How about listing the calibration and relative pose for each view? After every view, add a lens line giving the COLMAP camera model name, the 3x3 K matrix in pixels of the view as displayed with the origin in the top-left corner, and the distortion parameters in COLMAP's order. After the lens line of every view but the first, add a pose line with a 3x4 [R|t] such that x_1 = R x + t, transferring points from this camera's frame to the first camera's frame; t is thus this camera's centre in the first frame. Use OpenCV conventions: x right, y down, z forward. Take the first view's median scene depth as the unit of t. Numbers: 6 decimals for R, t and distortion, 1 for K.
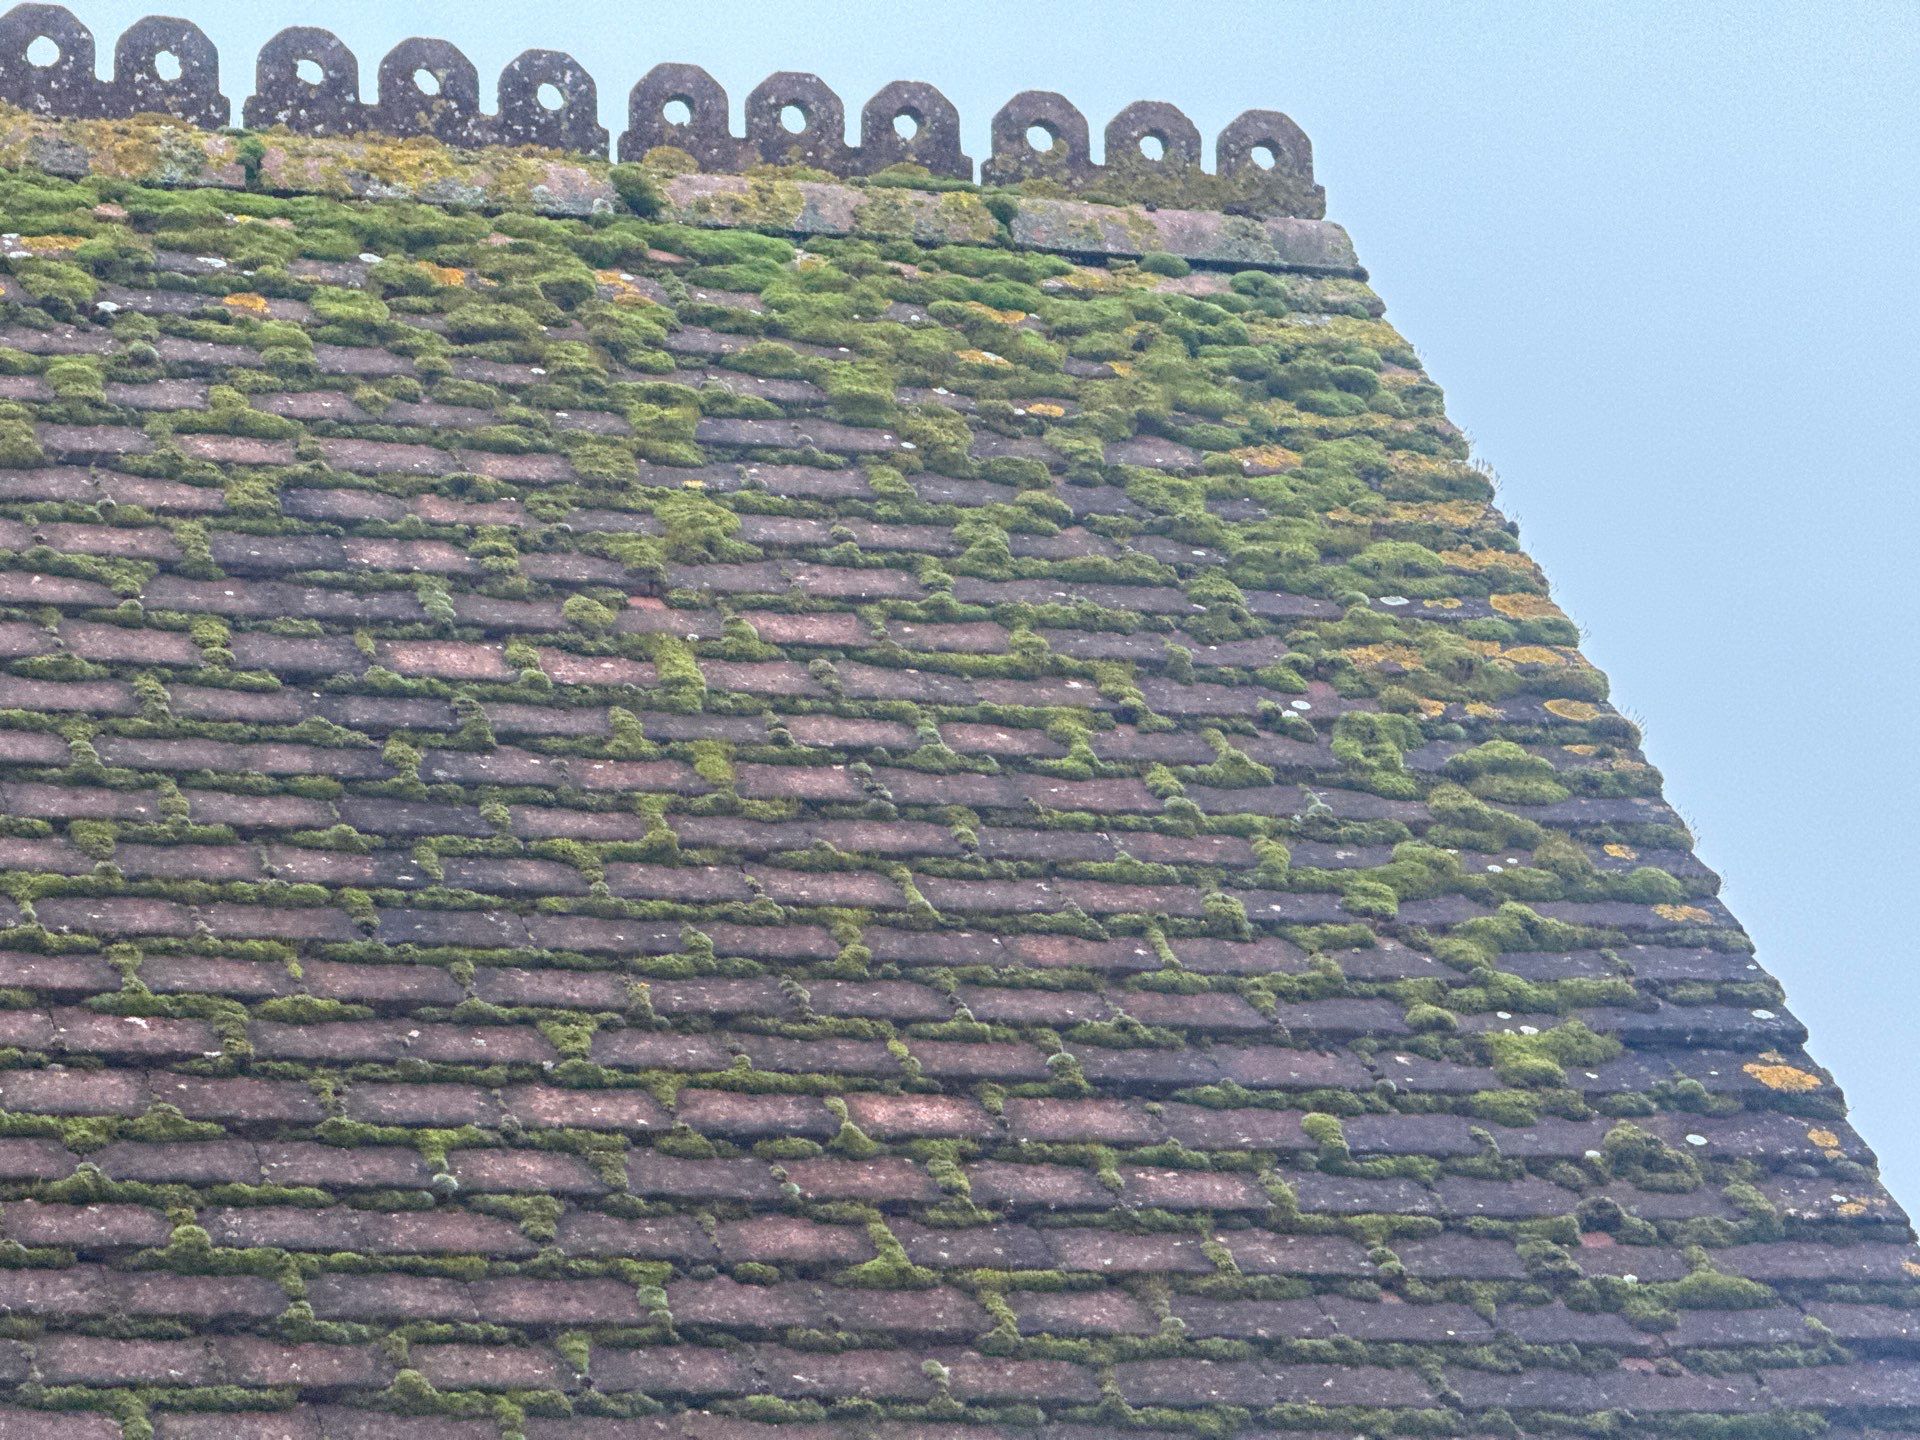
lens RADIAL K [[757.7, 0, 962.1], [0, 757.7, 724.2], [0, 0, 1]] dist [0.001365, -0.000182]
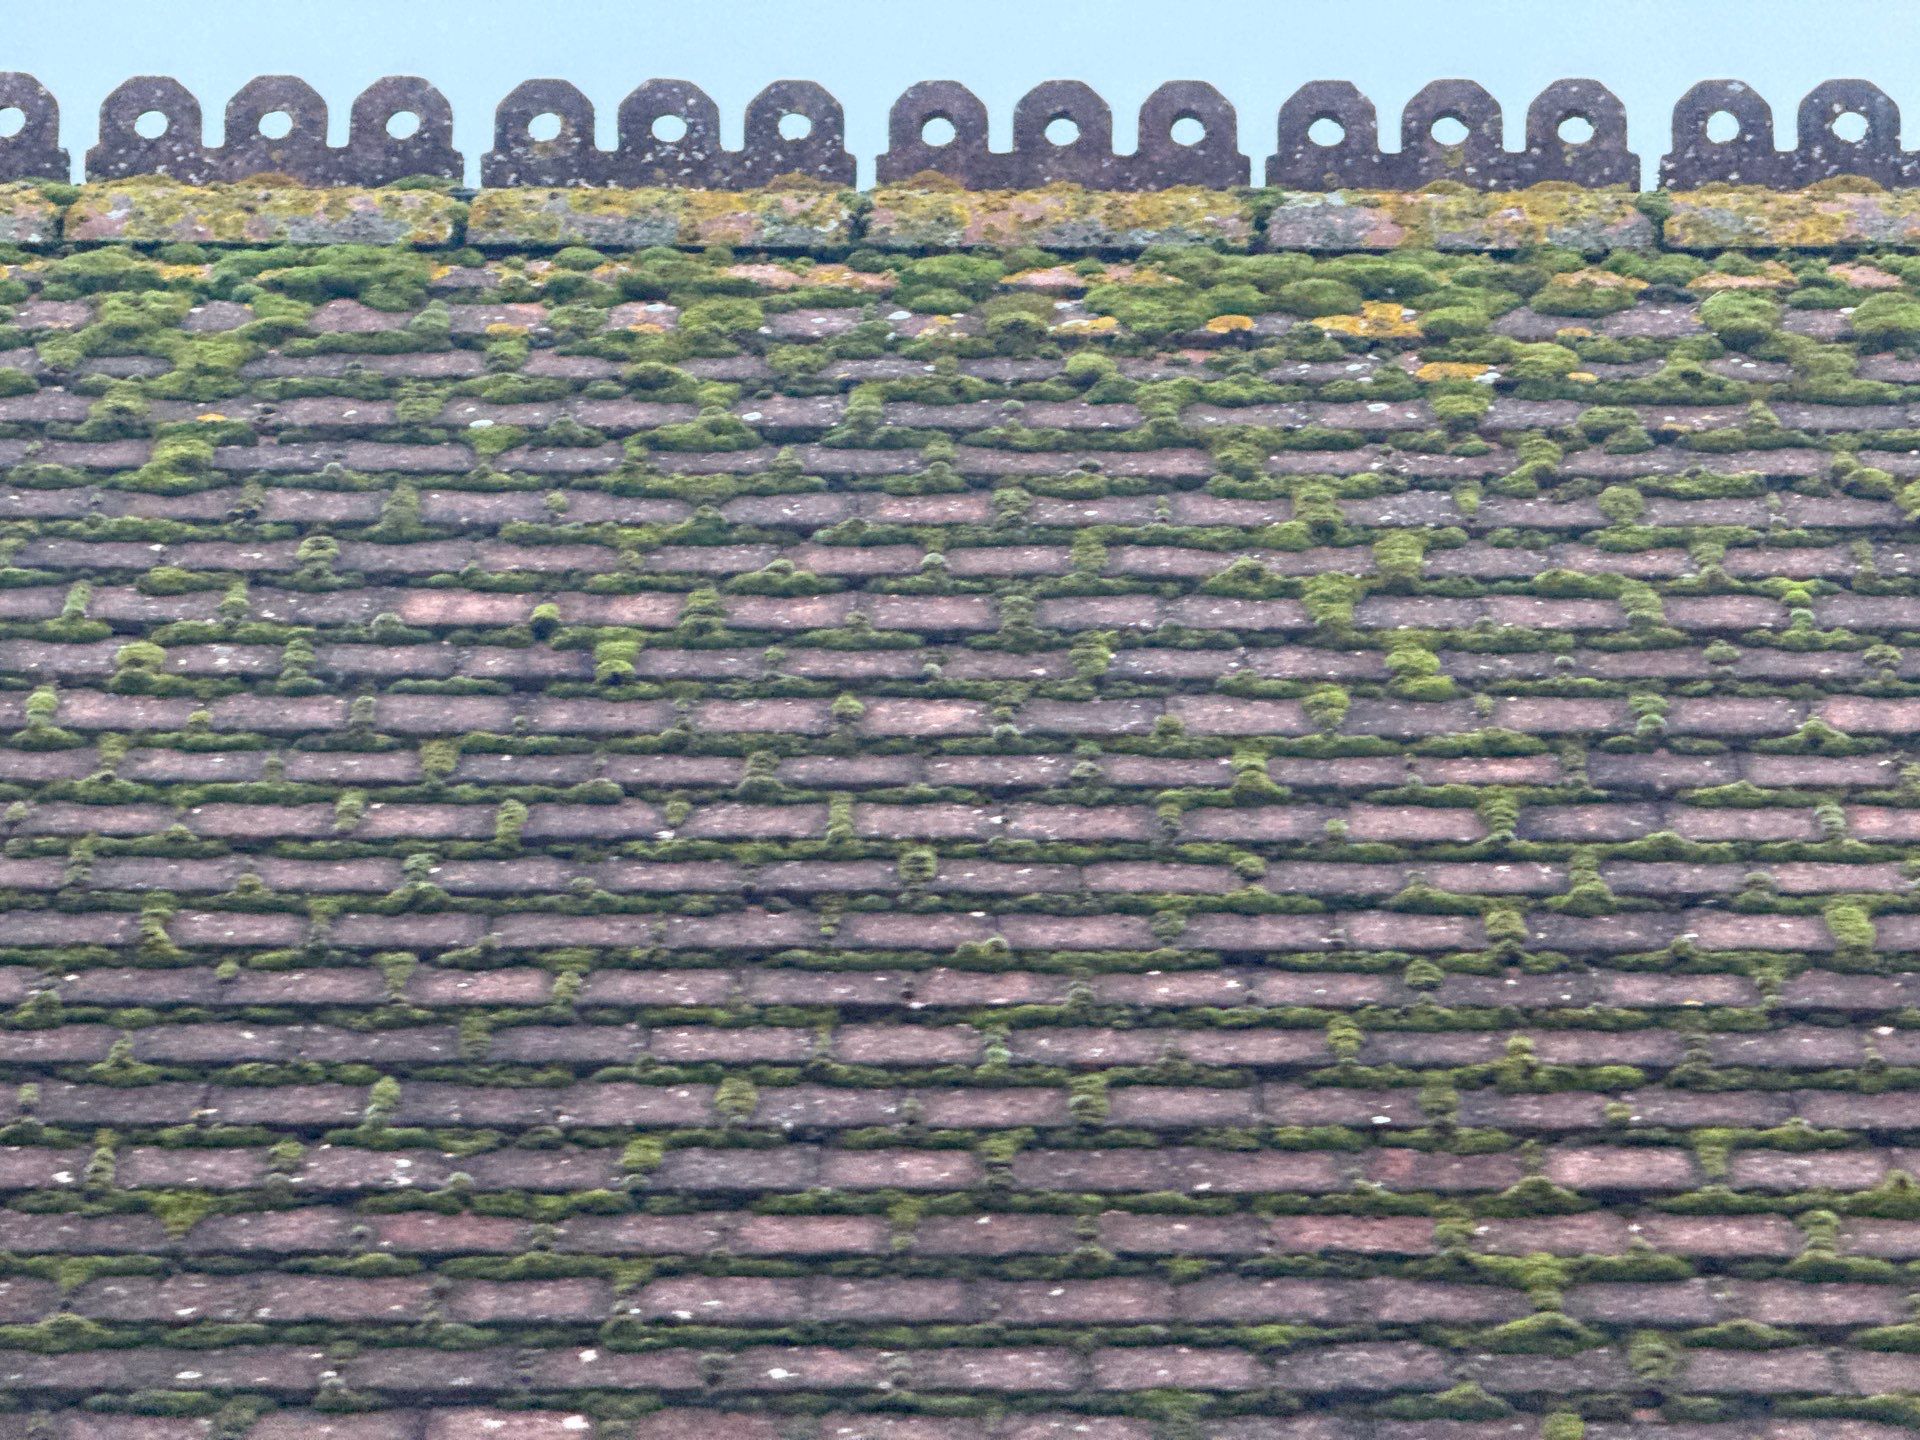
lens RADIAL K [[757.7, 0, 973.2], [0, 757.7, 717.1], [0, 0, 1]] dist [0.001365, -0.000182]
pose [[0.997471, -0.052880, -0.047491, -0.340877], [0.052800, 0.998601, -0.002935, -0.023601], [0.047580, 0.000420, 0.998867, -0.008660]]
